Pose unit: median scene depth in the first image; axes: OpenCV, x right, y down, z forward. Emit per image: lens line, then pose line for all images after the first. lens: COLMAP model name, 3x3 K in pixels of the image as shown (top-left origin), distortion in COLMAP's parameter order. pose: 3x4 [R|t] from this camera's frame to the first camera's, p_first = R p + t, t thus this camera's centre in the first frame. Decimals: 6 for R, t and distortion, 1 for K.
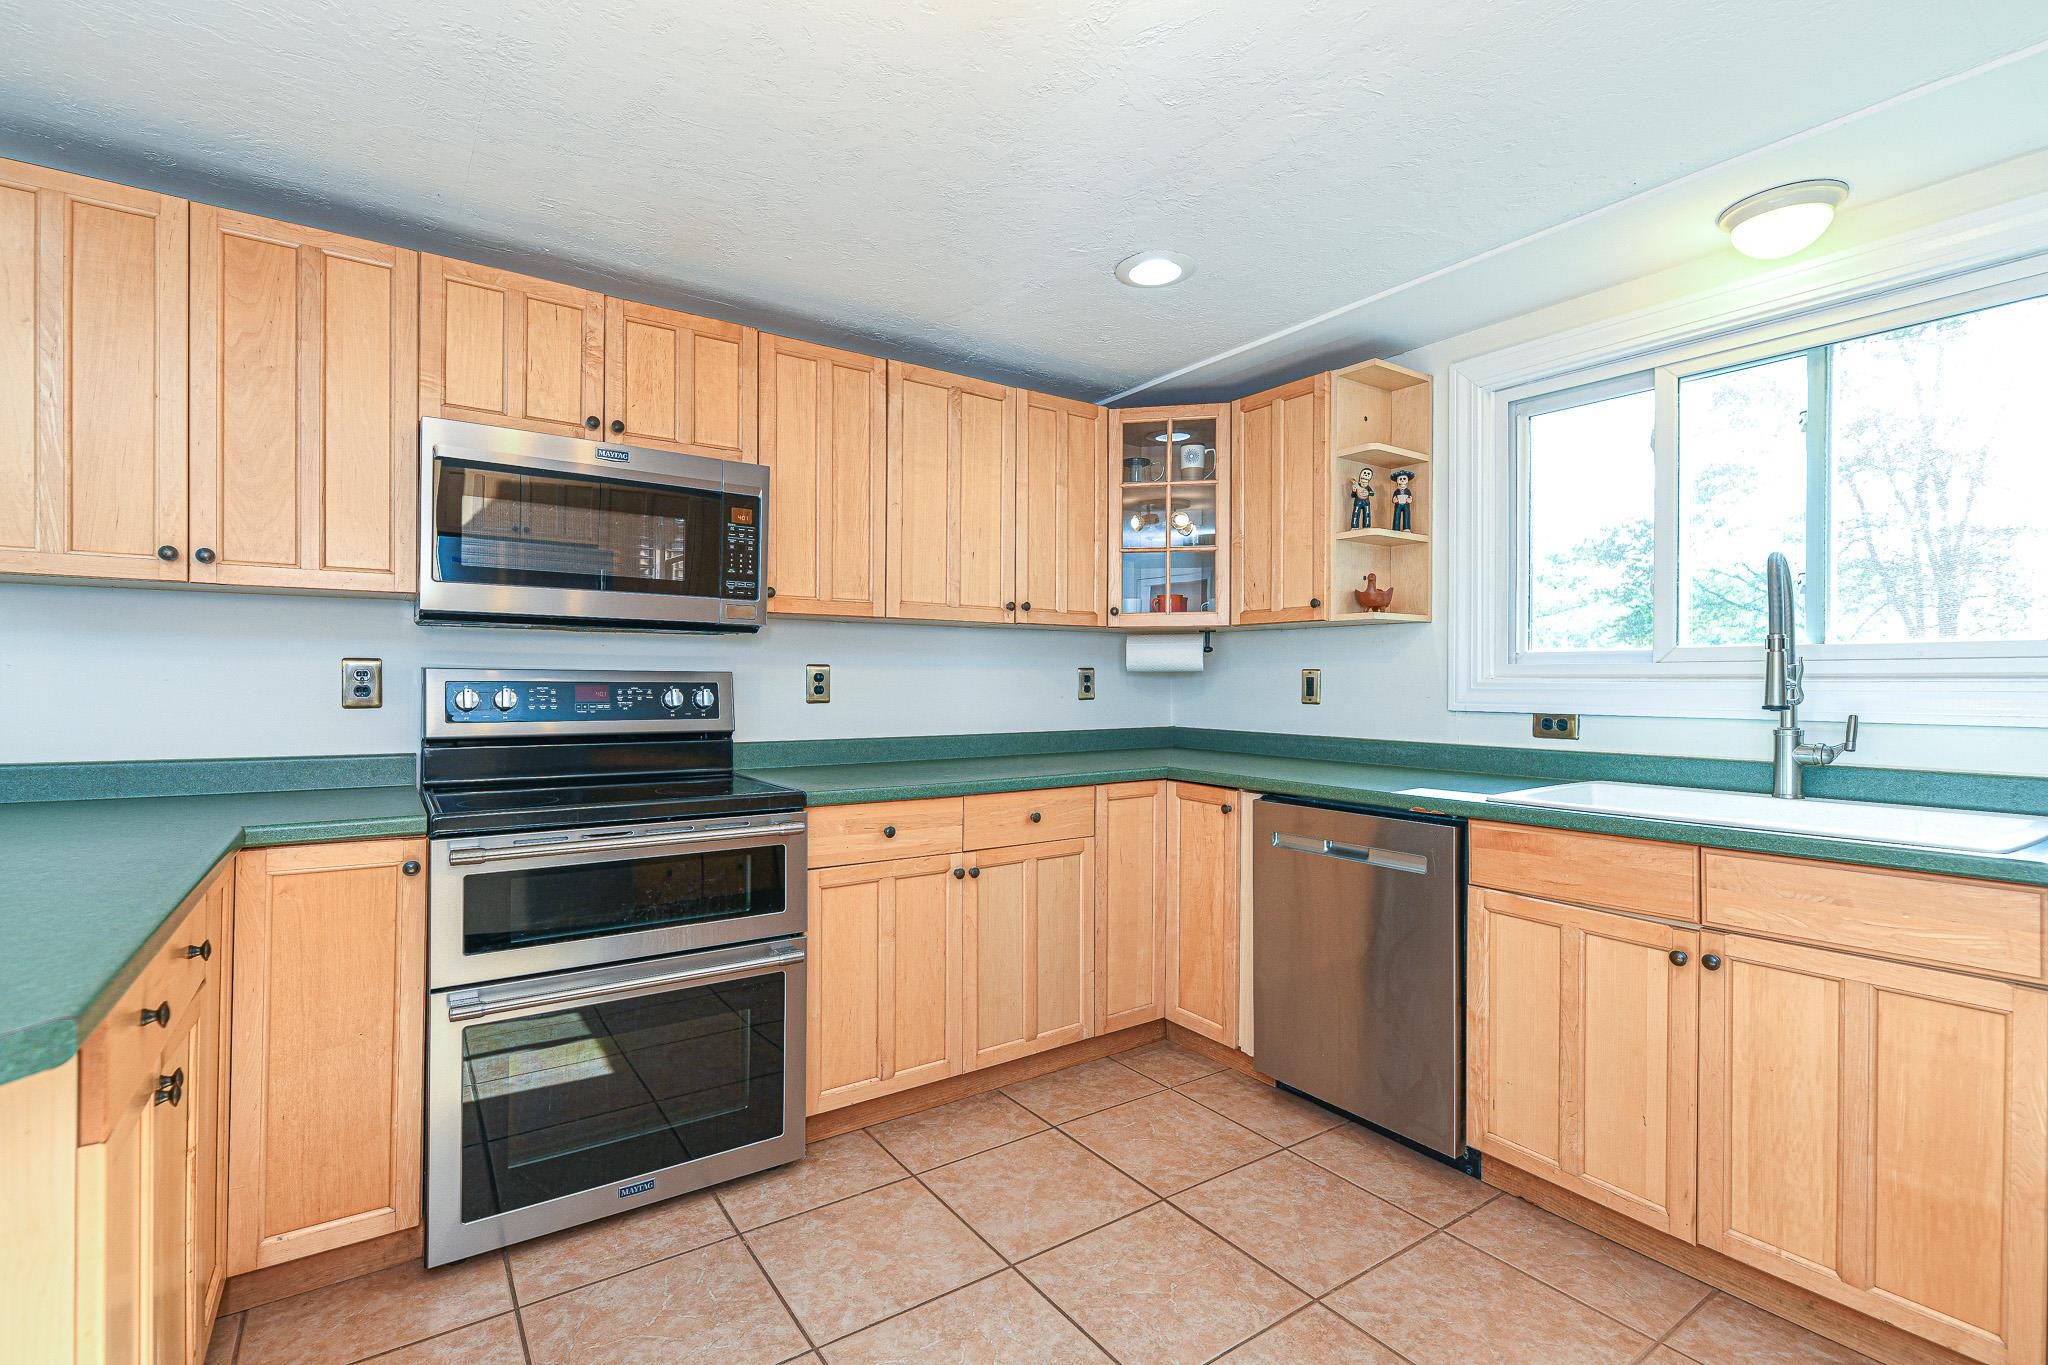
lens RADIAL K [[928.9, 0, 1024.0], [0, 928.9, 682.5], [0, 0, 1]] dist [0.000973, -0.000663]
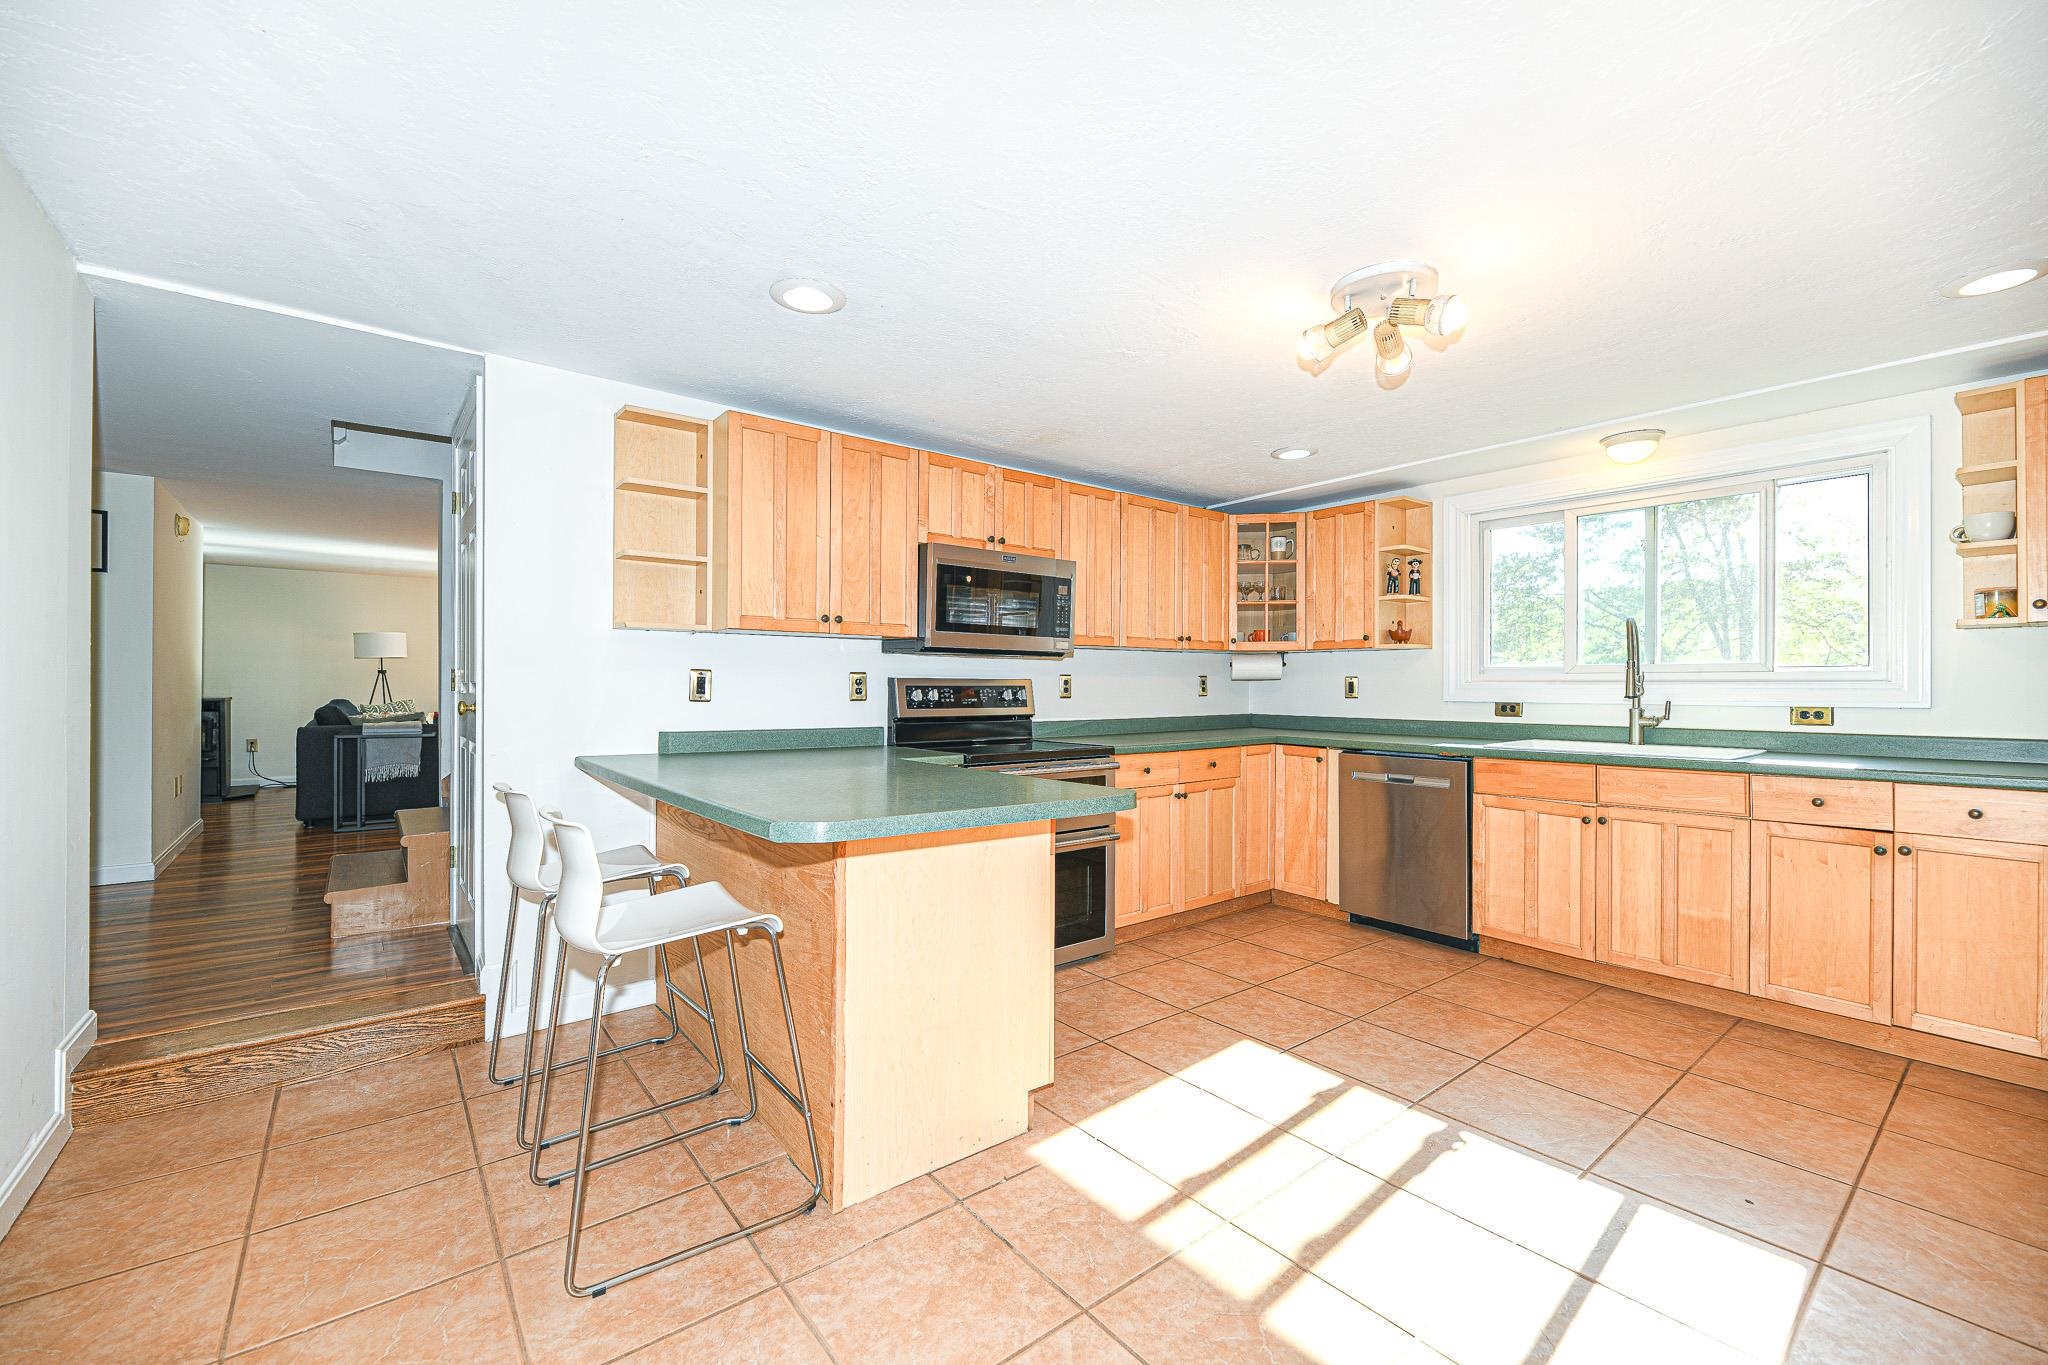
lens RADIAL K [[826.4, 0, 1024.0], [0, 826.4, 682.5], [0, 0, 1]] dist [-0.000624, -0.000720]
pose [[0.998288, -0.002151, 0.058456, -0.459889], [0.002341, 0.999992, -0.003176, -0.001037], [-0.058448, 0.003308, 0.998285, -0.536173]]
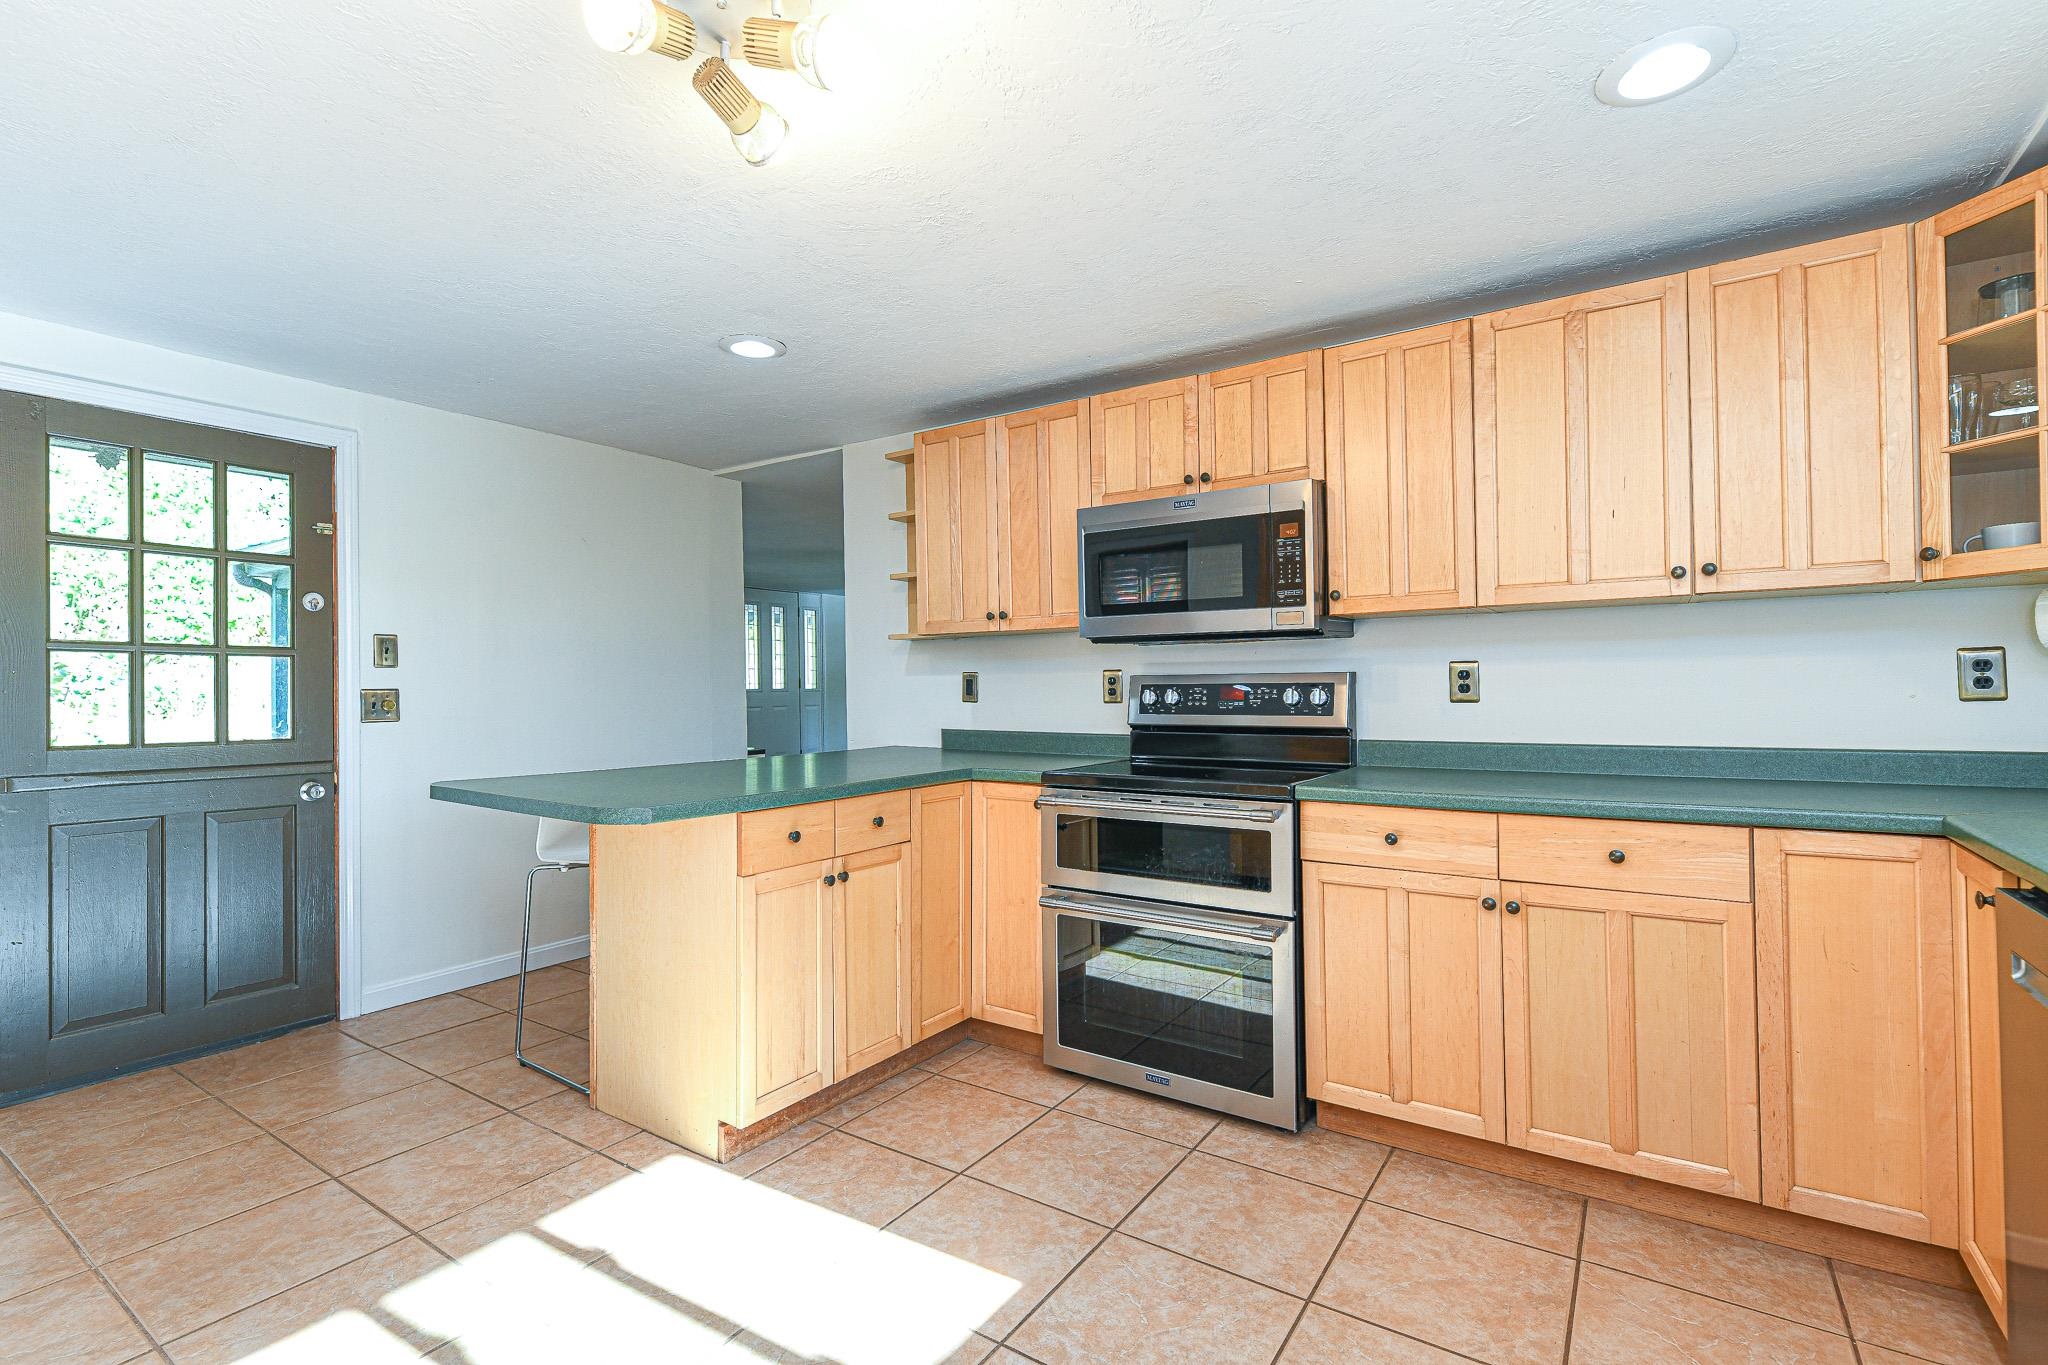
lens RADIAL K [[928.9, 0, 1024.0], [0, 928.9, 682.5], [0, 0, 1]] dist [0.000973, -0.000663]
pose [[0.356270, -0.012578, -0.934298, 0.594421], [0.015640, 0.999850, -0.007497, 0.003095], [0.934252, -0.011942, 0.356413, 0.311099]]
